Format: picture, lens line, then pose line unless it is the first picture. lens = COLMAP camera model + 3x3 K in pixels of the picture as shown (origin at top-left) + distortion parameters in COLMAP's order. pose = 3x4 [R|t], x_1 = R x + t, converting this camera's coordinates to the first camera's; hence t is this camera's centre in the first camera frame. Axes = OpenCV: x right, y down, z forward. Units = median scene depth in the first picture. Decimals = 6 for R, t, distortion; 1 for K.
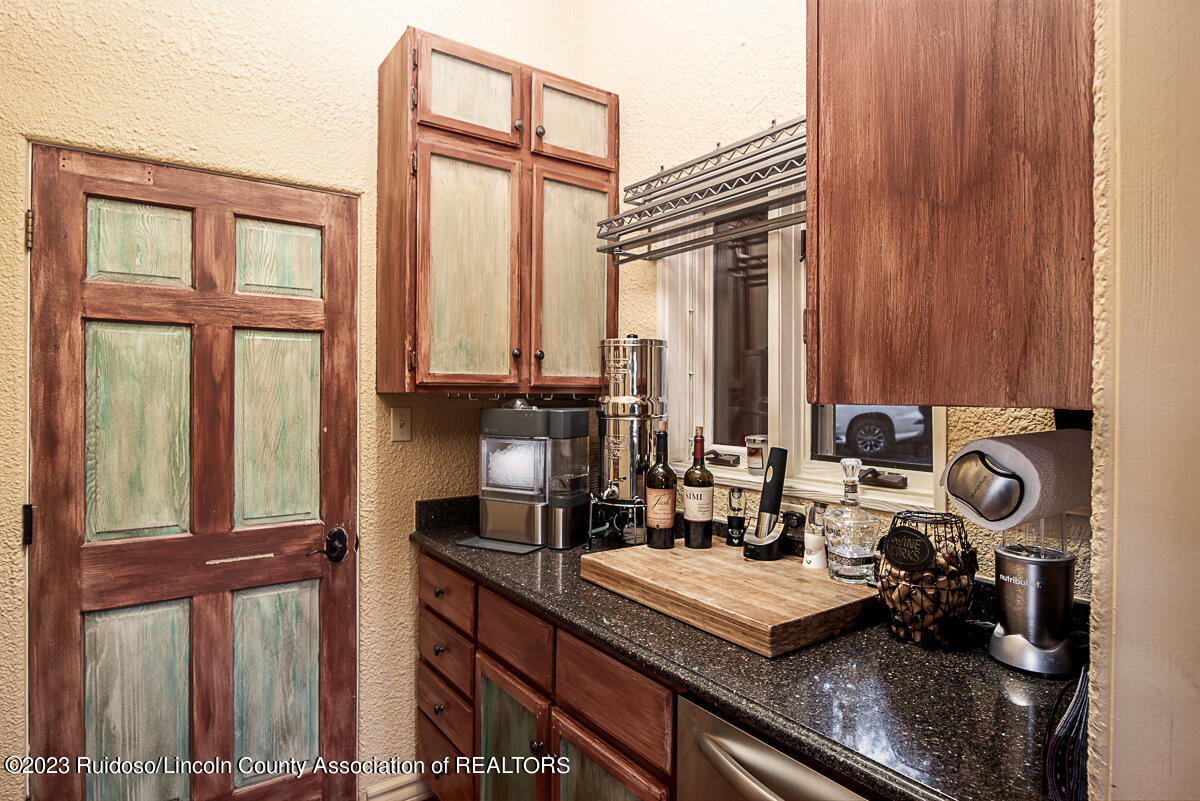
lens RADIAL K [[651.6, 0, 596.7], [0, 651.6, 386.6], [0, 0, 1]] dist [-0.005066, -0.001724]
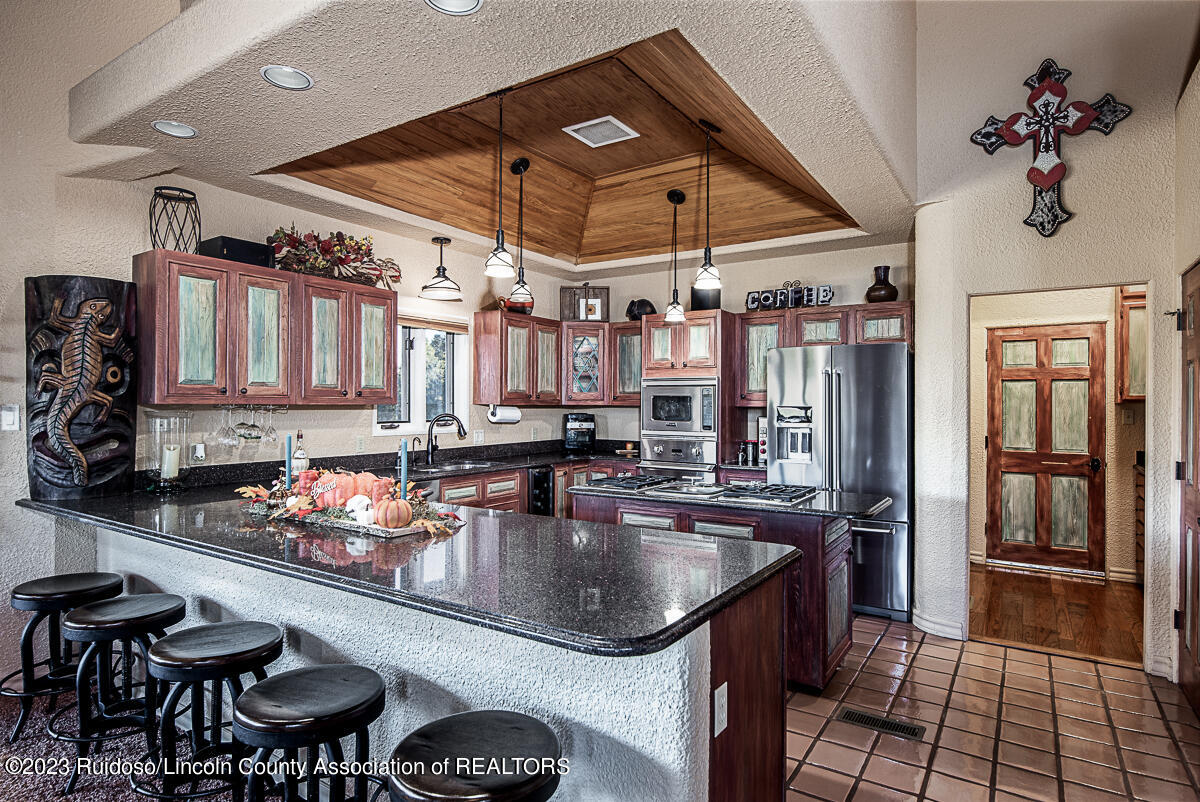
lens RADIAL K [[646.8, 0, 600.0], [0, 646.8, 401.0], [0, 0, 1]] dist [-0.005123, -0.002502]
pose [[0.357861, -0.004671, -0.933763, 1.392862], [-0.001083, 0.999985, -0.005418, 0.018164], [0.933774, 0.002950, 0.357850, -1.882902]]
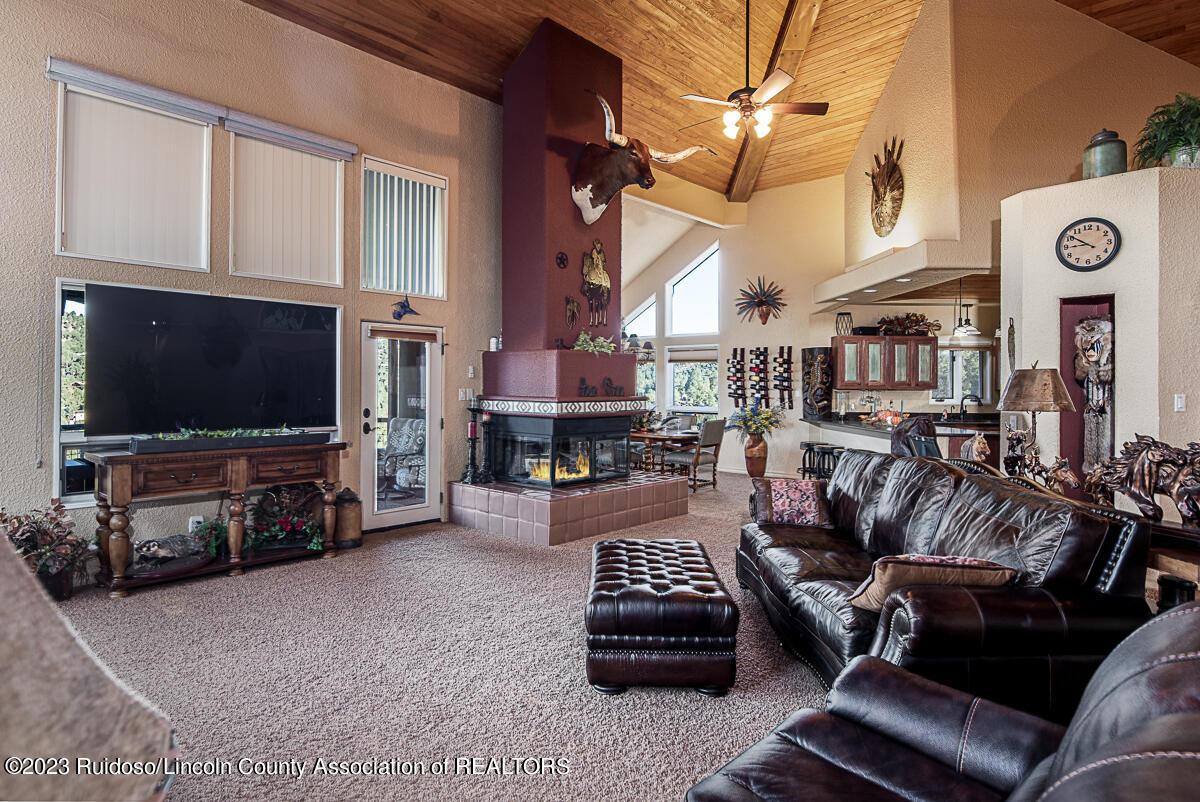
lens RADIAL K [[675.7, 0, 594.4], [0, 675.7, 394.3], [0, 0, 1]] dist [-0.004490, -0.000348]
pose [[-0.564124, 0.003423, -0.825683, 4.811189], [-0.006138, 0.999946, 0.008340, 0.029968], [0.825667, 0.009773, -0.564073, -0.963109]]
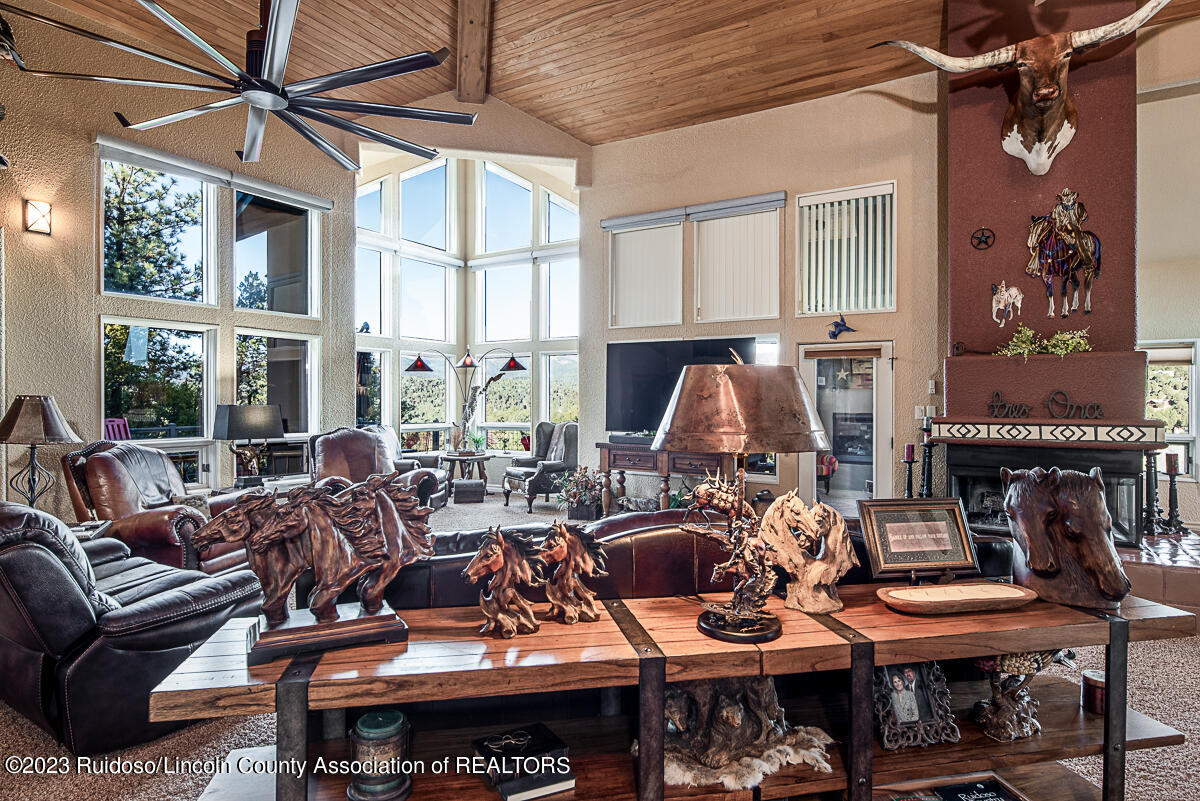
lens RADIAL K [[650.8, 0, 597.4], [0, 650.8, 408.6], [0, 0, 1]] dist [-0.001237, -0.000897]
pose [[-0.918311, -0.012034, 0.395676, 2.267917], [-0.007108, 0.999878, 0.013912, 0.013813], [-0.395795, 0.009963, -0.918285, -0.052830]]
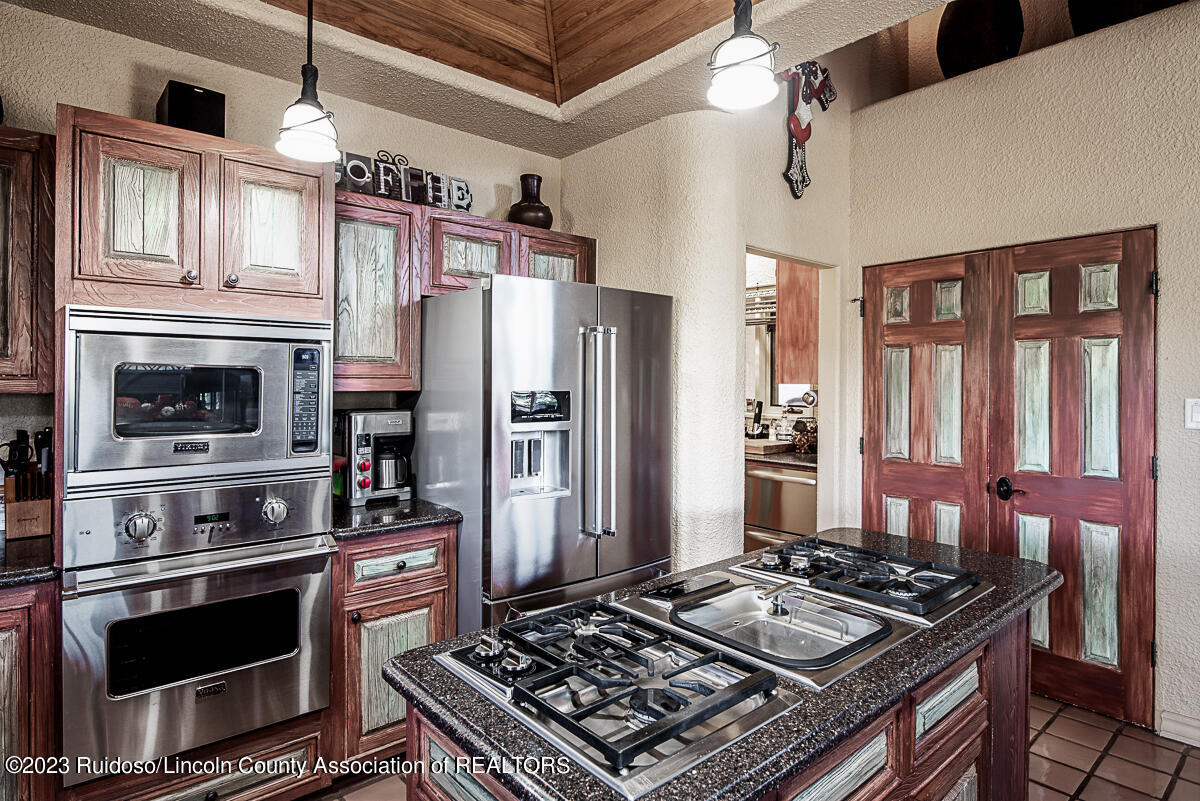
lens RADIAL K [[647.3, 0, 598.2], [0, 647.3, 378.5], [0, 0, 1]] dist [-0.002605, -0.000867]
pose [[0.995364, 0.000907, 0.096175, -0.644904], [-0.000689, 0.999997, -0.002296, 0.001892], [-0.096177, 0.002219, 0.995362, -1.619370]]
